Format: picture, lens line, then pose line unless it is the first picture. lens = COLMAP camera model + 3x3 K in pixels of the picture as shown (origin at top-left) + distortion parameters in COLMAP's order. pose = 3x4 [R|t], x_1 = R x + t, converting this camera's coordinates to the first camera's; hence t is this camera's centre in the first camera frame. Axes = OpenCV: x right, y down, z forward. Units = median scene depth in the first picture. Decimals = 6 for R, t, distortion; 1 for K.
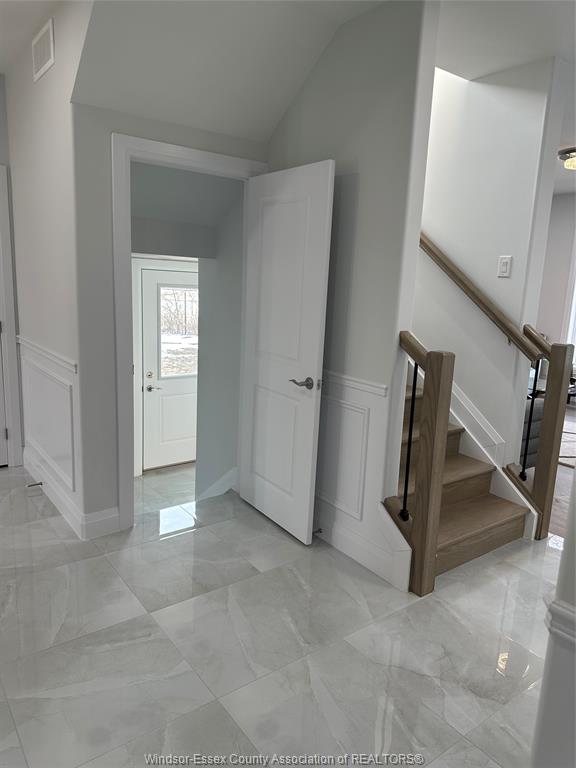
lens RADIAL K [[537.1, 0, 290.6], [0, 537.1, 379.9], [0, 0, 1]] dist [0.132335, -0.191335]
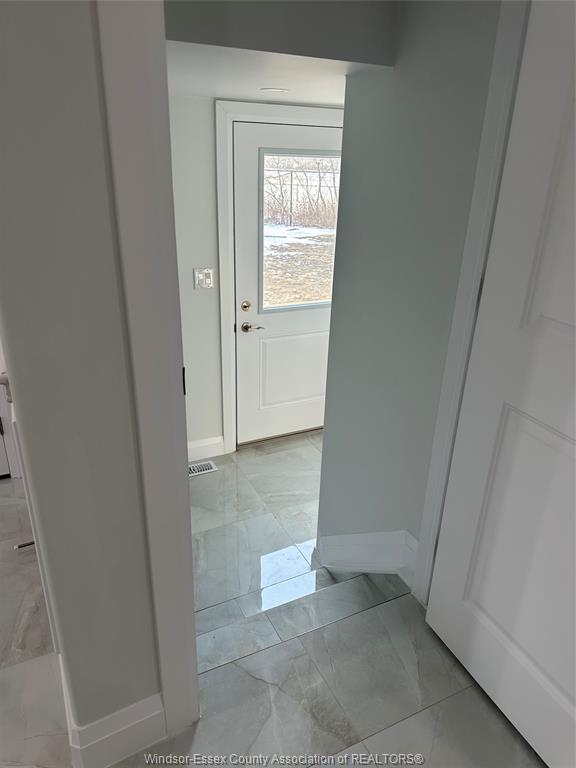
lens RADIAL K [[537.1, 0, 290.6], [0, 537.1, 379.9], [0, 0, 1]] dist [0.132335, -0.191335]
pose [[0.982573, 0.057750, -0.176678, -0.091690], [-0.021831, 0.979787, 0.198850, -0.049937], [0.184590, -0.191528, 0.963973, 0.382630]]
